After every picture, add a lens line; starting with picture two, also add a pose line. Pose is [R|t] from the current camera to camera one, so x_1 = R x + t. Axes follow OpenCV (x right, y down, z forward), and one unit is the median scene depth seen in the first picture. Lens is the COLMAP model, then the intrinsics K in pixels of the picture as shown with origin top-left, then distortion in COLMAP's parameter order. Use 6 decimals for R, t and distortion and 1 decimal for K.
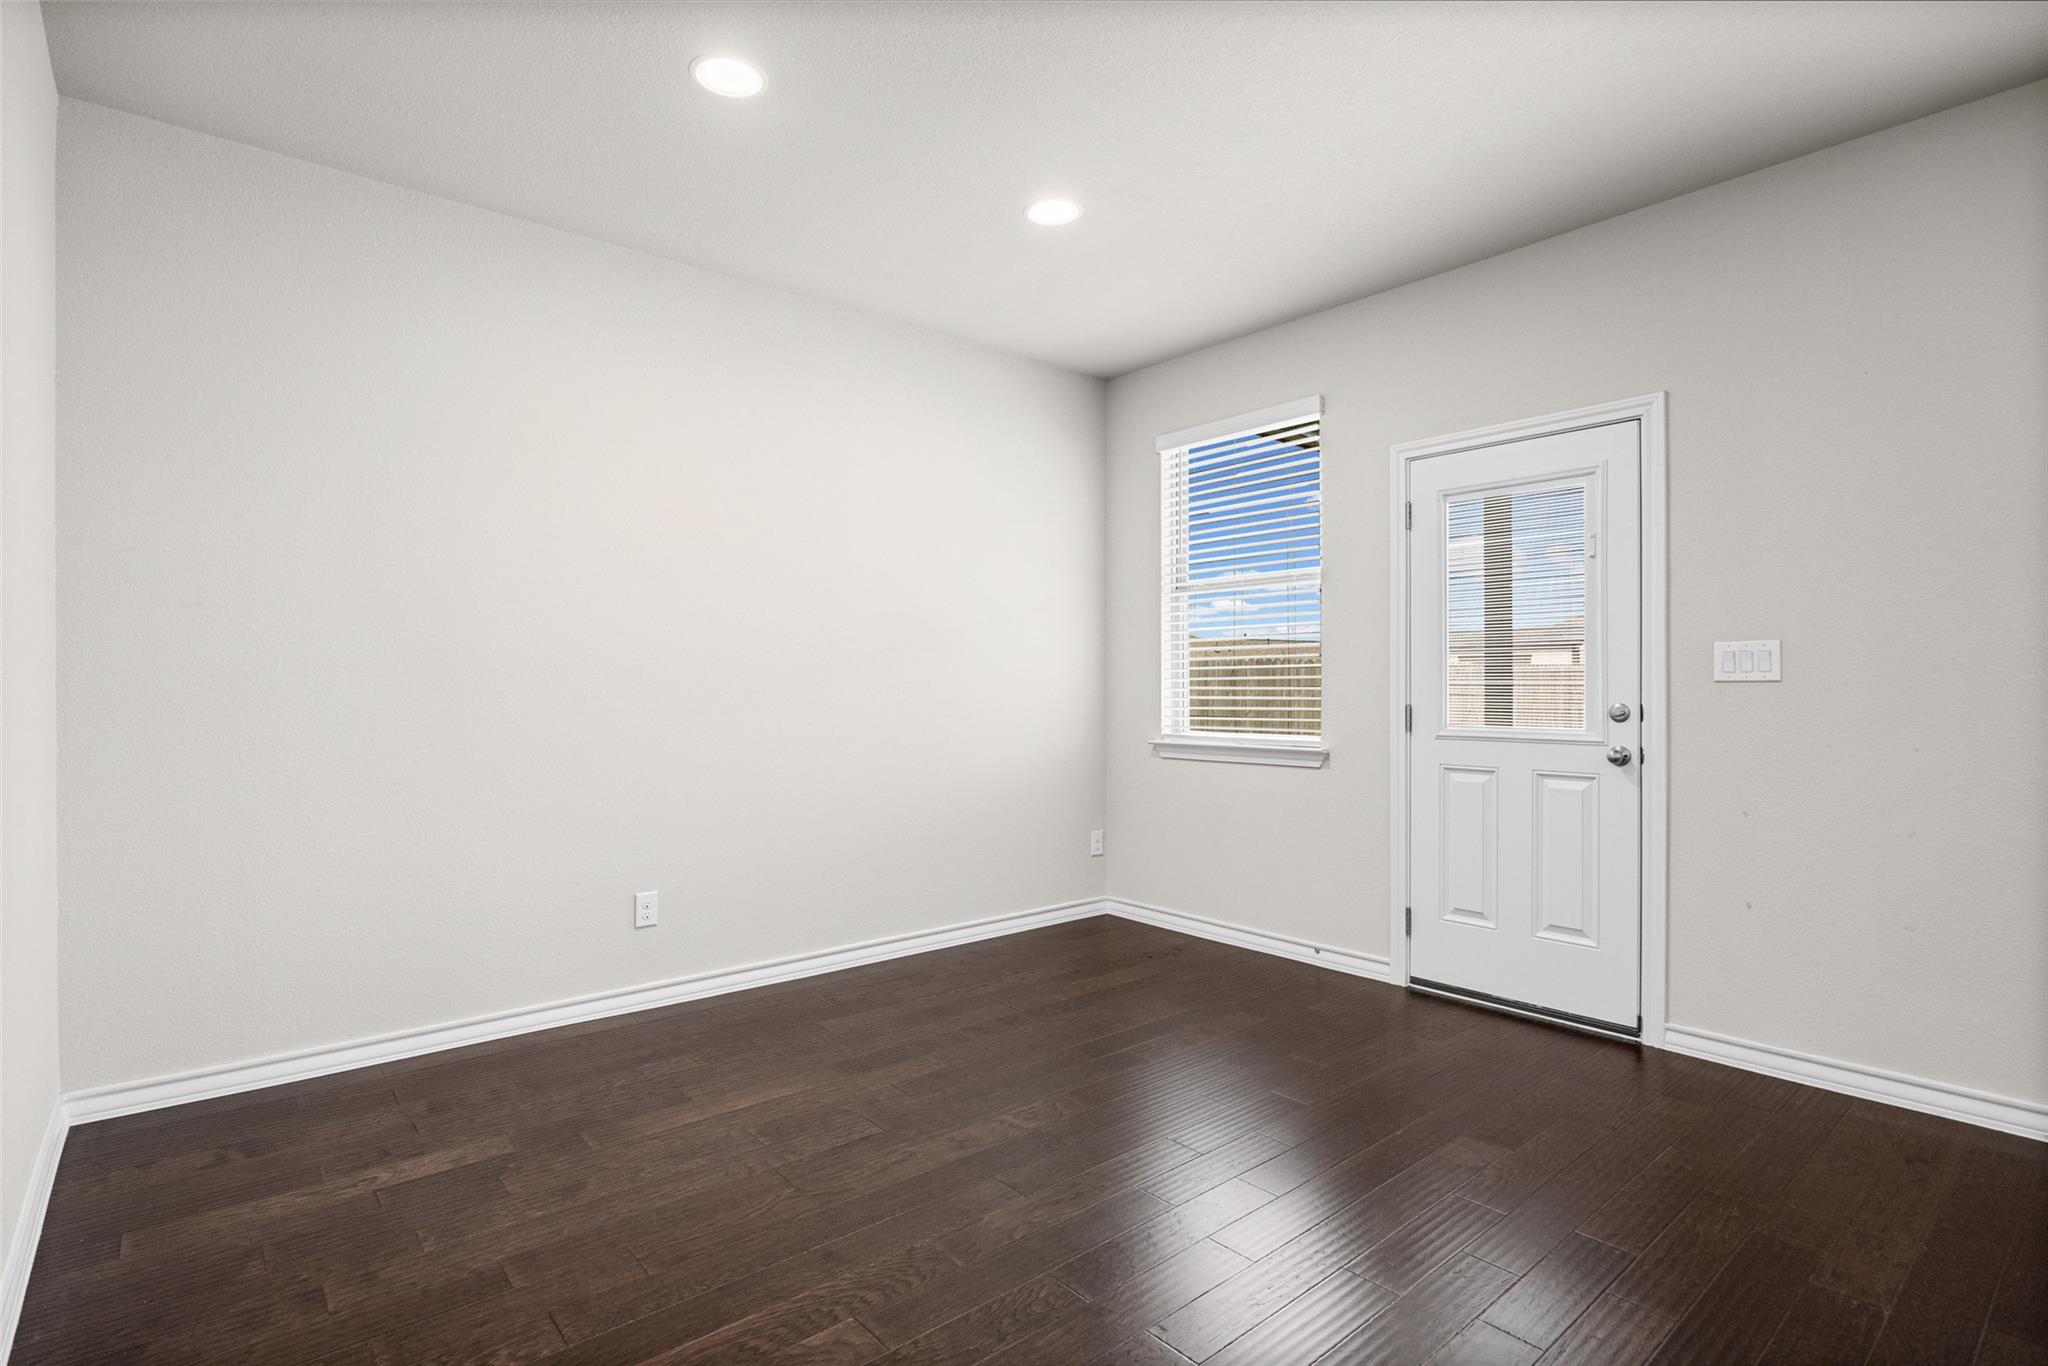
lens RADIAL K [[1009.3, 0, 1020.1], [0, 1009.3, 684.6], [0, 0, 1]] dist [-0.002339, -0.001448]
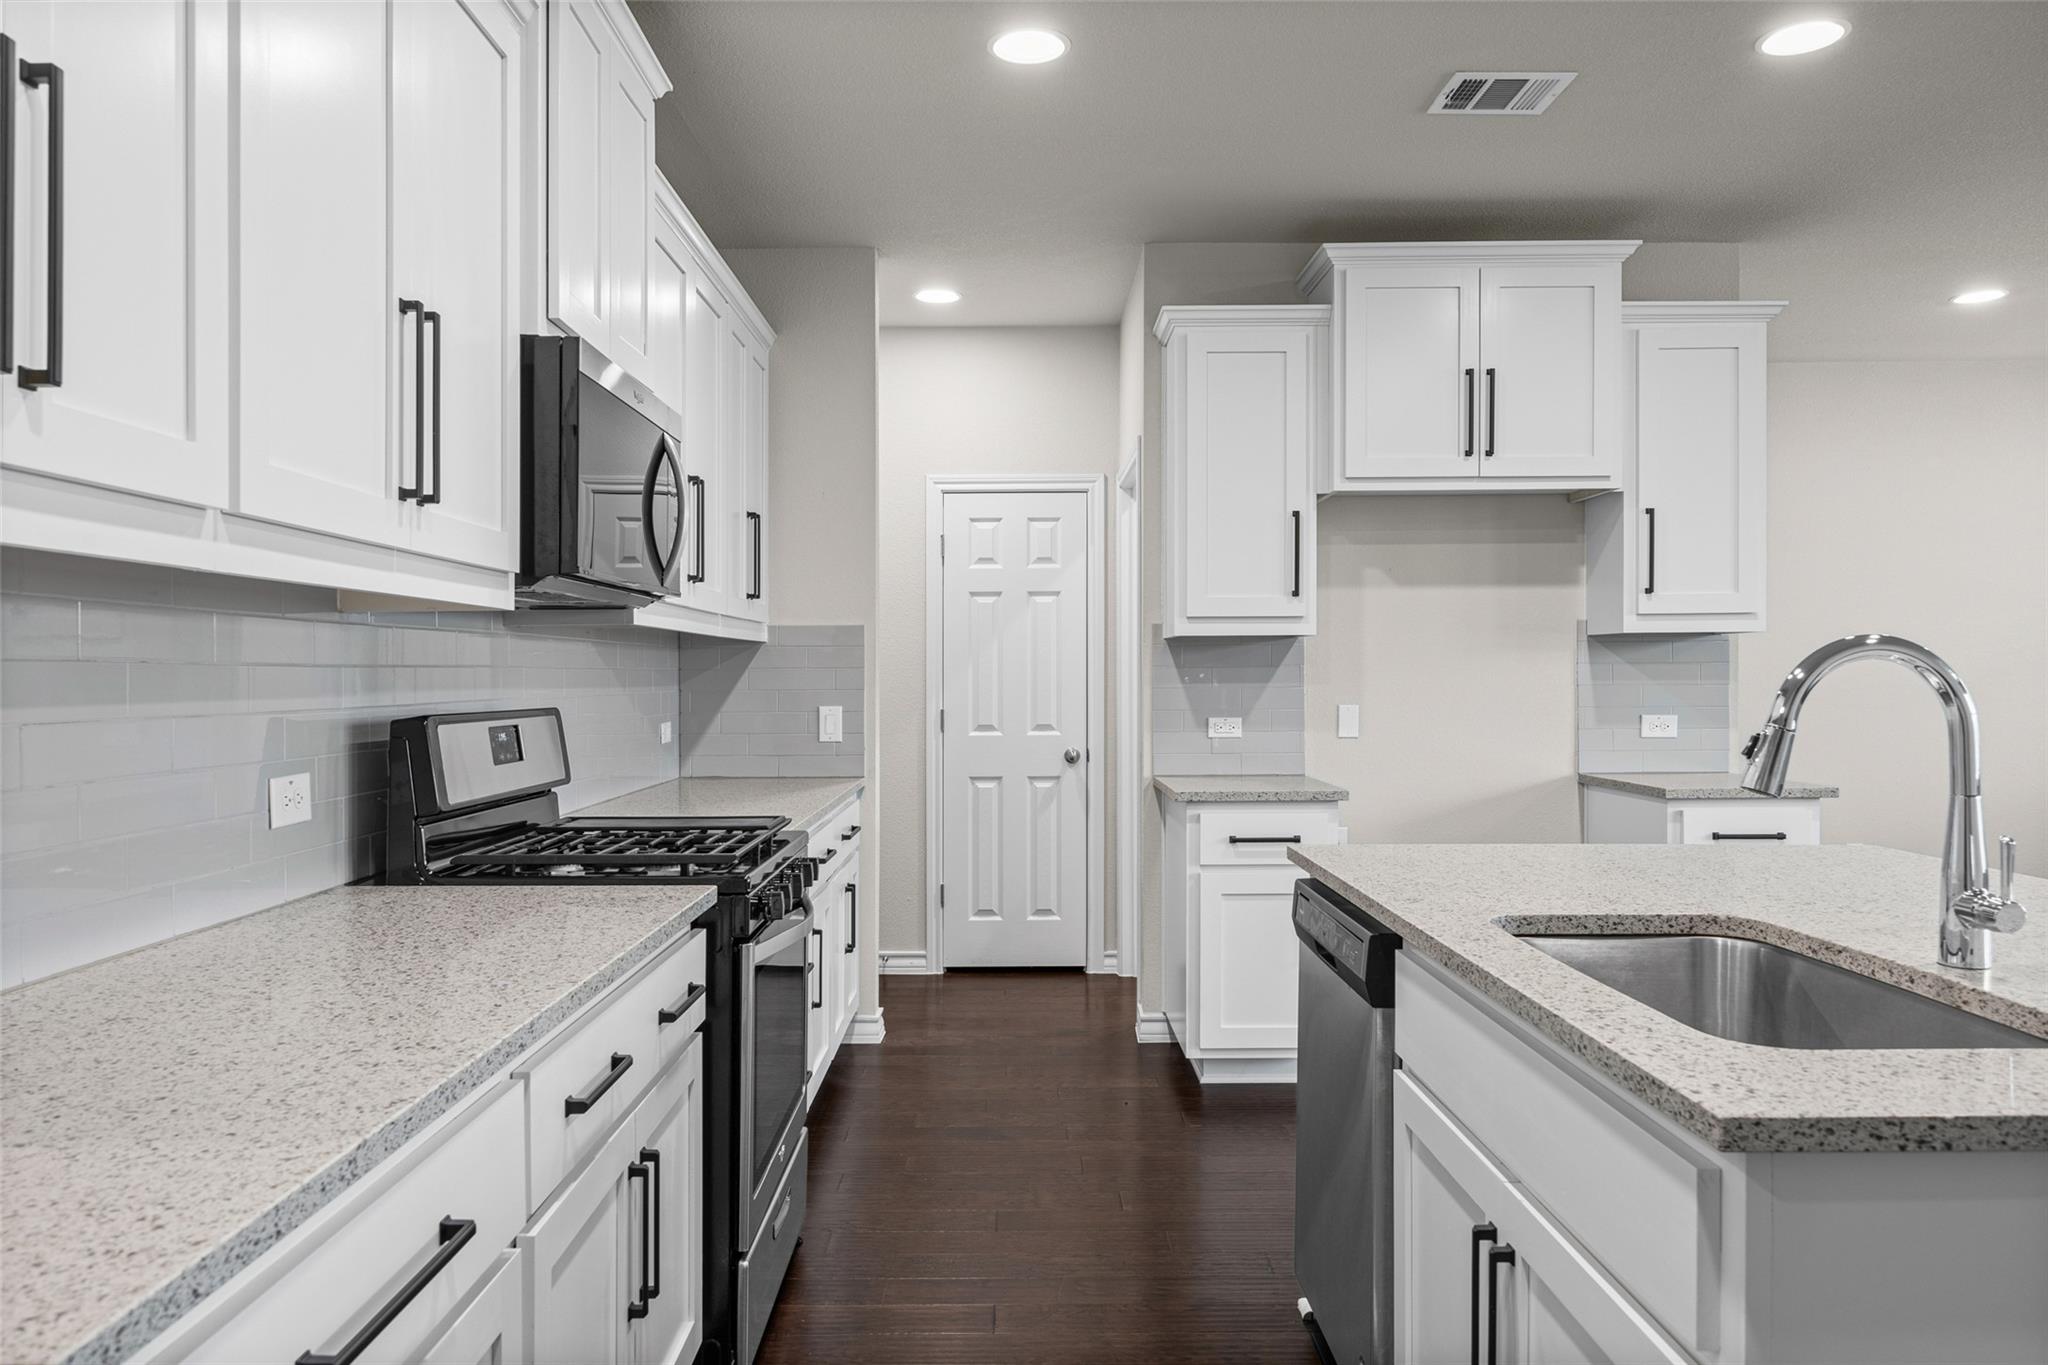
lens RADIAL K [[1444.9, 0, 1015.5], [0, 1444.9, 672.2], [0, 0, 1]] dist [0.026174, 0.003755]
pose [[0.772669, -0.007054, -0.634770, -0.007892], [0.008596, 0.999963, -0.000650, -0.025266], [0.634751, -0.004954, 0.772701, -1.088409]]
